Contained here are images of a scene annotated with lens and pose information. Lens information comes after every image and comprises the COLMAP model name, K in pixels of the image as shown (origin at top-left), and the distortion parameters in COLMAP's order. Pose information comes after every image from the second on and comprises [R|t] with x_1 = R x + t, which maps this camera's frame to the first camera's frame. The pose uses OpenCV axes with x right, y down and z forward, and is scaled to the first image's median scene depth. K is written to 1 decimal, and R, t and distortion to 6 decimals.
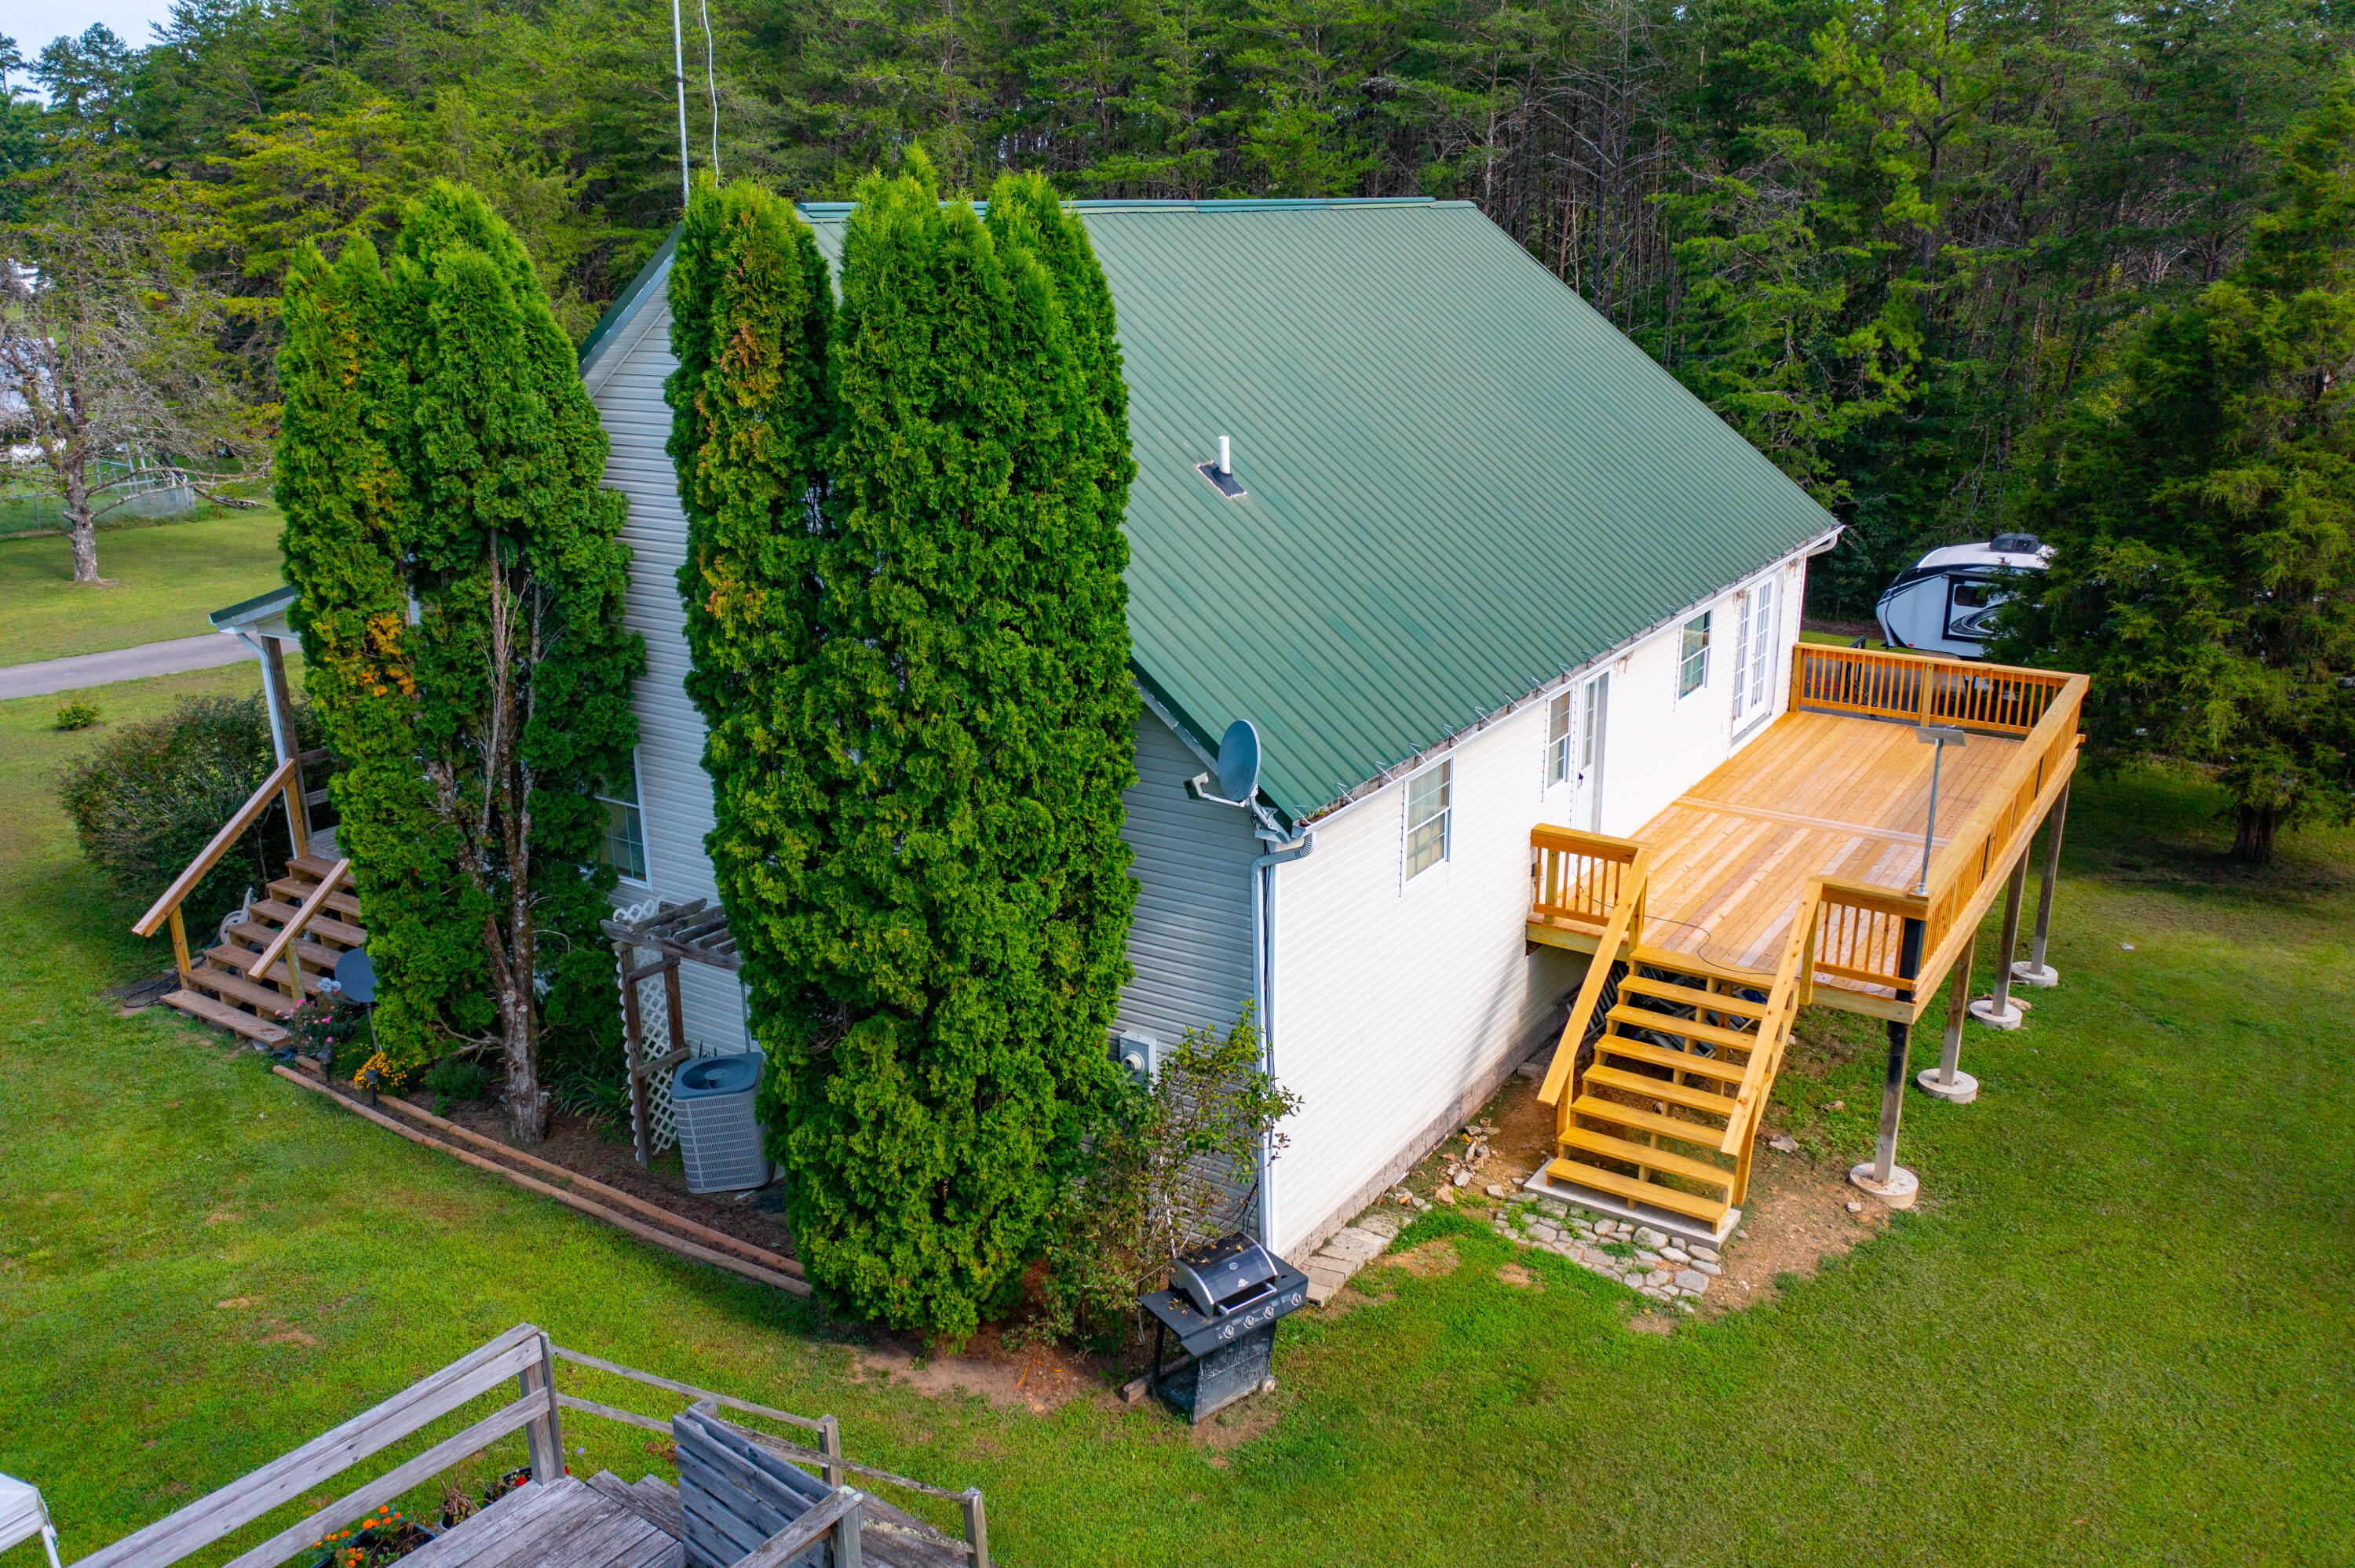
lens RADIAL K [[1850.4, 0, 1171.4], [0, 1850.4, 791.2], [0, 0, 1]] dist [-0.015842, 0.007013]
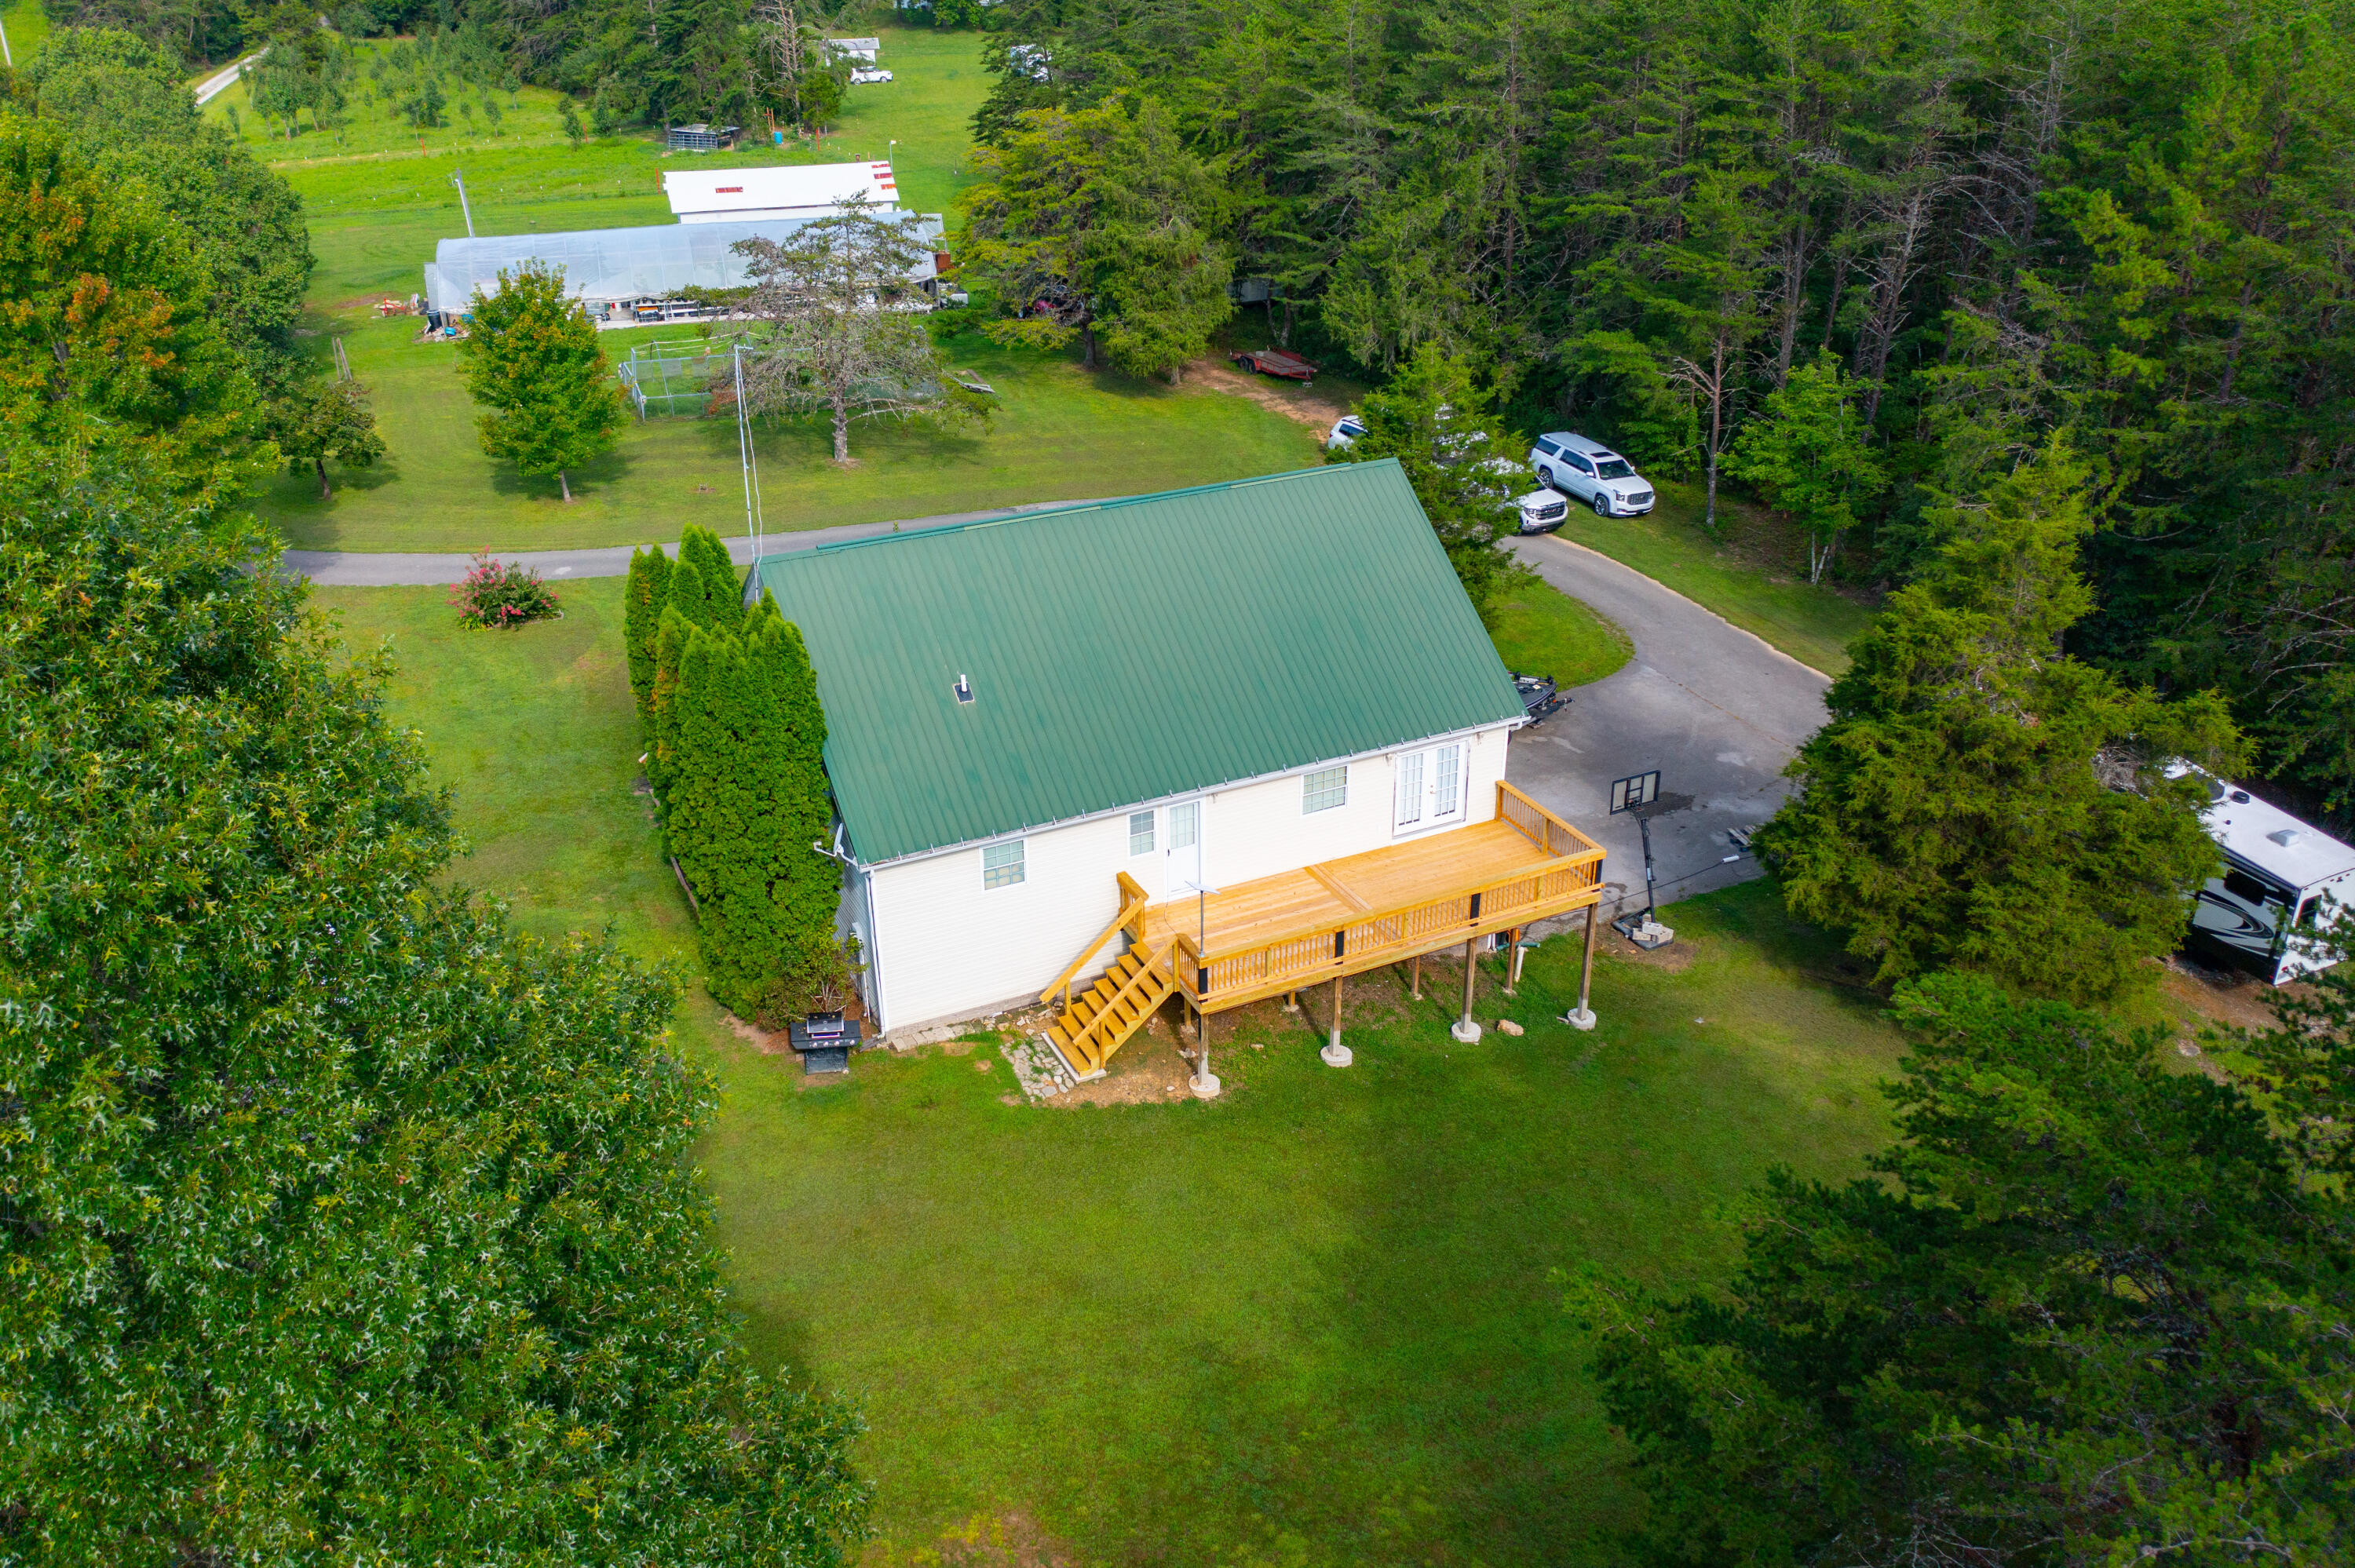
lens RADIAL K [[1884.1, 0, 1174.8], [0, 1884.1, 731.1], [0, 0, 1]] dist [-0.004560, -0.001160]
pose [[0.856800, 0.214265, -0.469025, 1.321947], [-0.150542, 0.973895, 0.169900, -0.549768], [0.493184, -0.074962, 0.866689, -0.849299]]
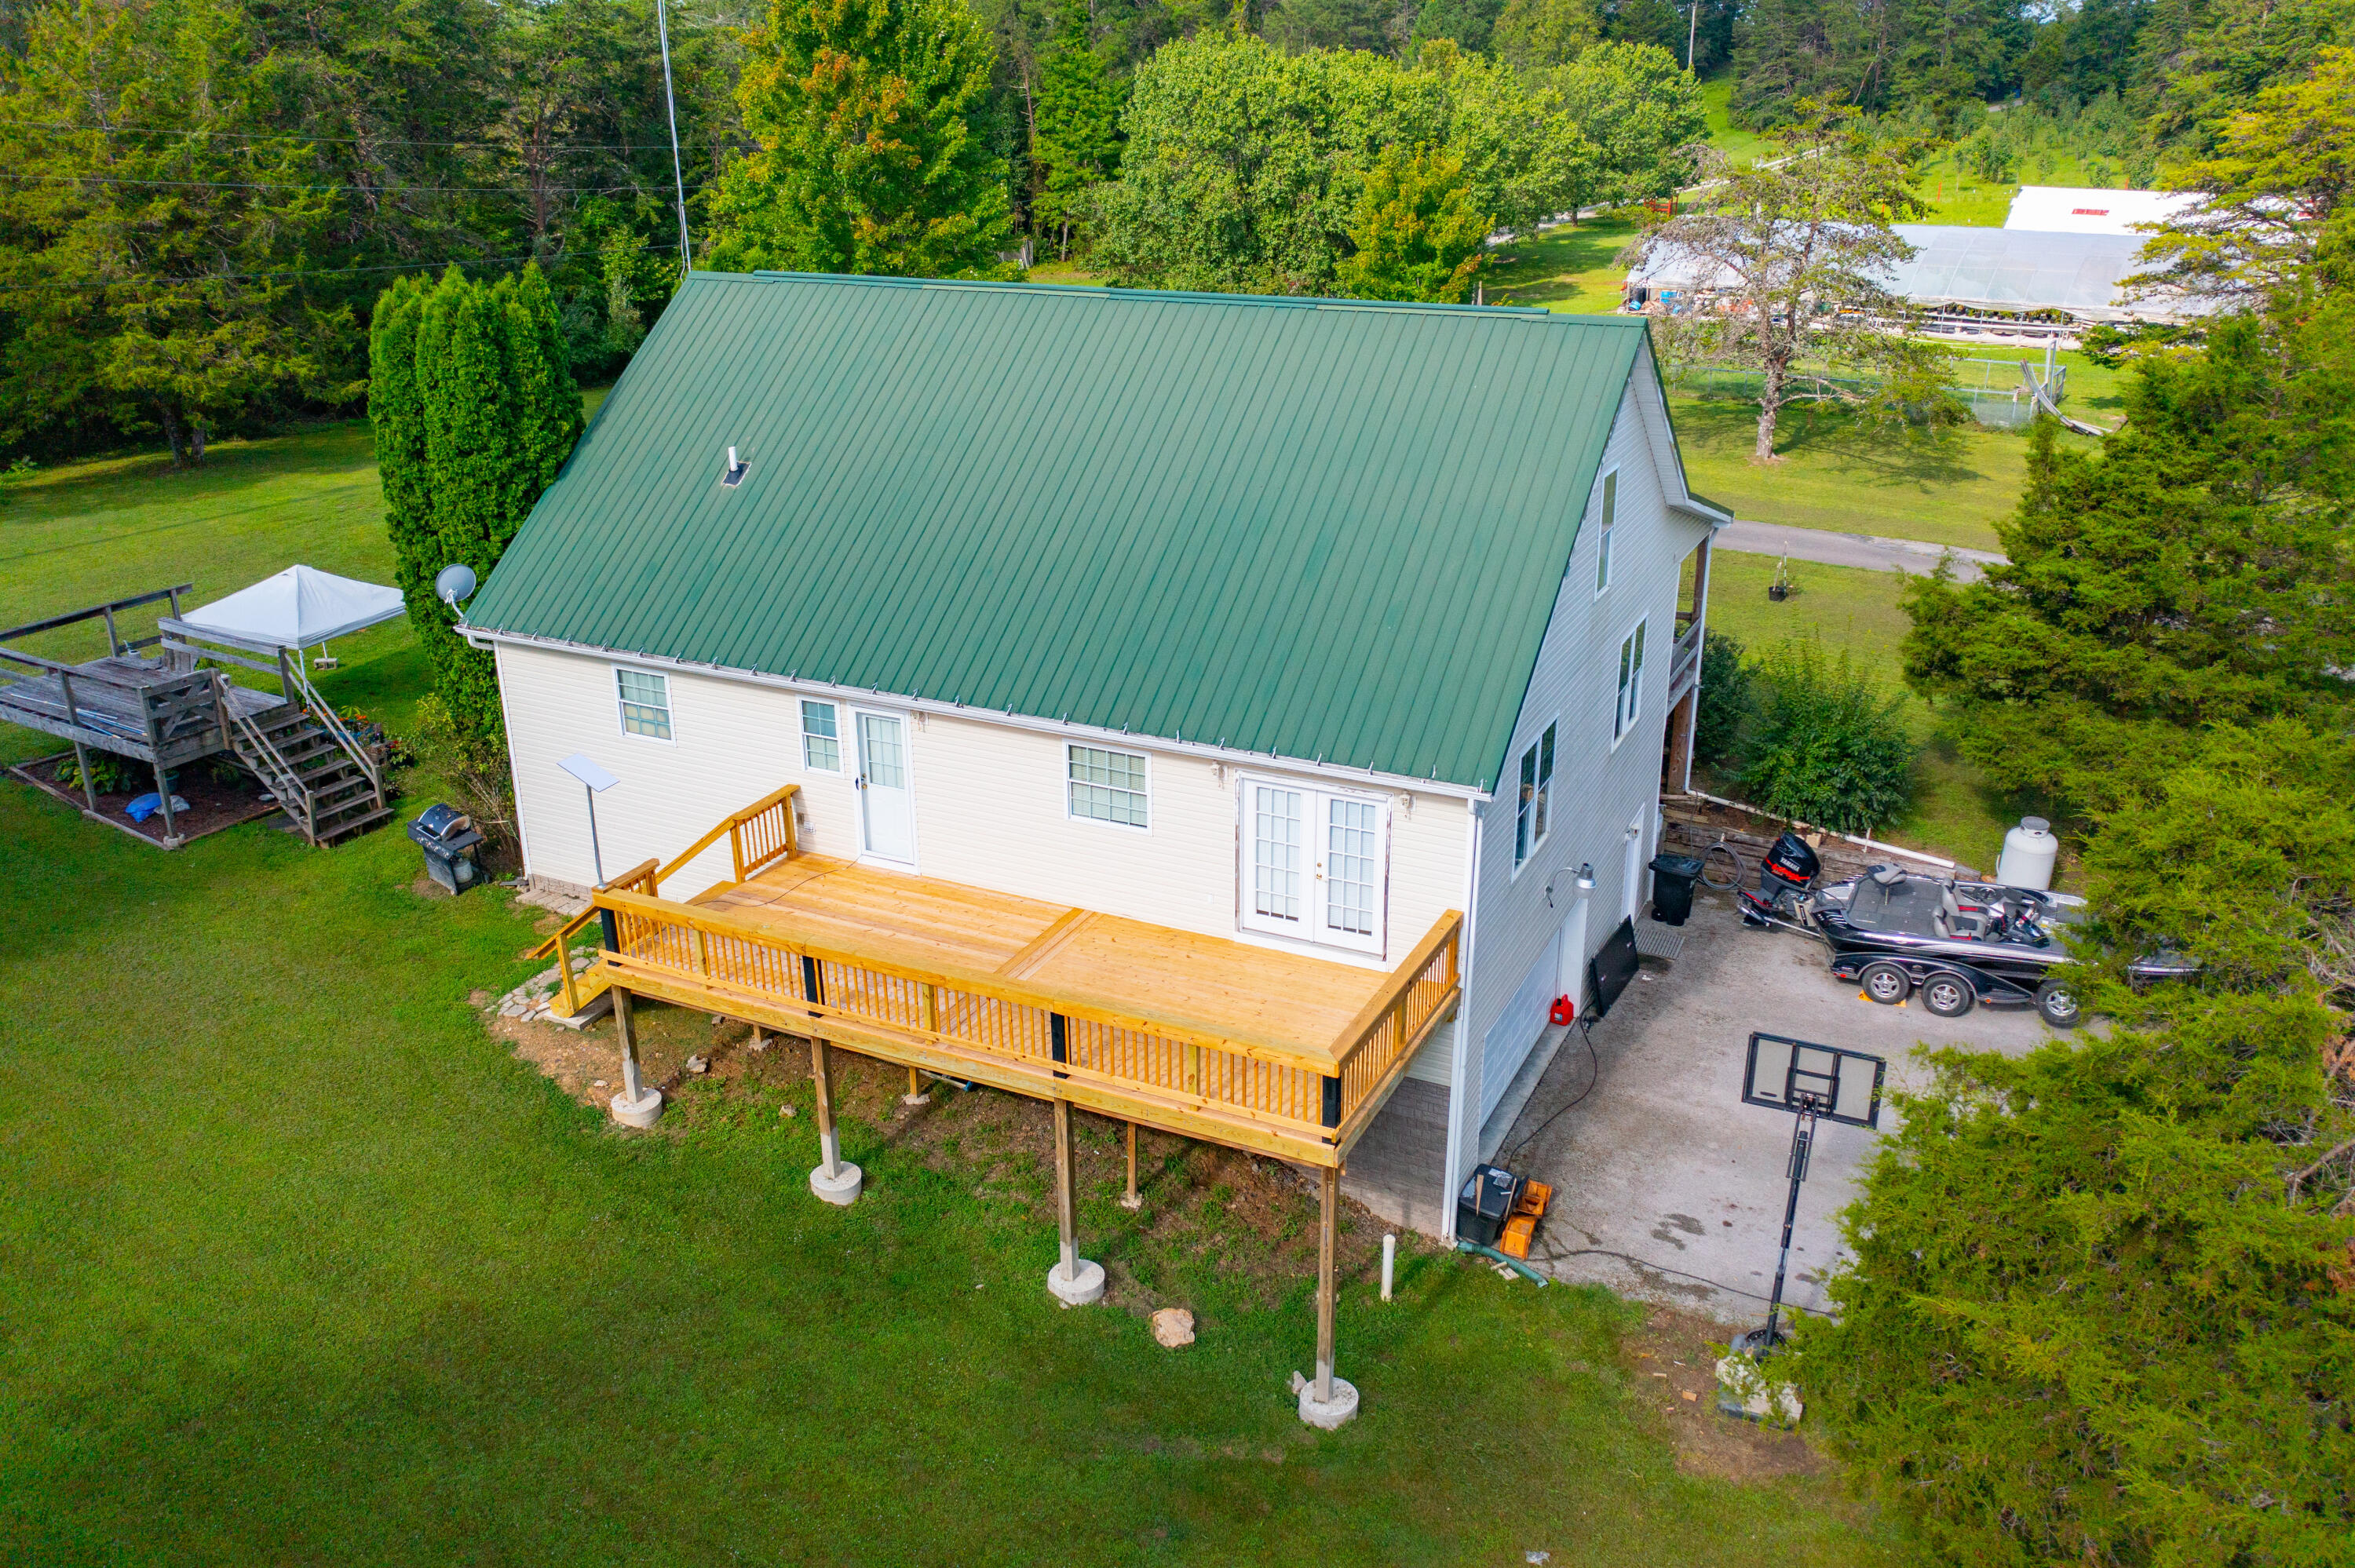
lens RADIAL K [[1845.7, 0, 1172.0], [0, 1845.7, 794.8], [0, 0, 1]] dist [-0.003810, -0.006706]
pose [[0.117554, 0.378727, -0.918012, 1.629791], [-0.288808, 0.897503, 0.333283, -0.557034], [0.950143, 0.225951, 0.214885, 1.078778]]
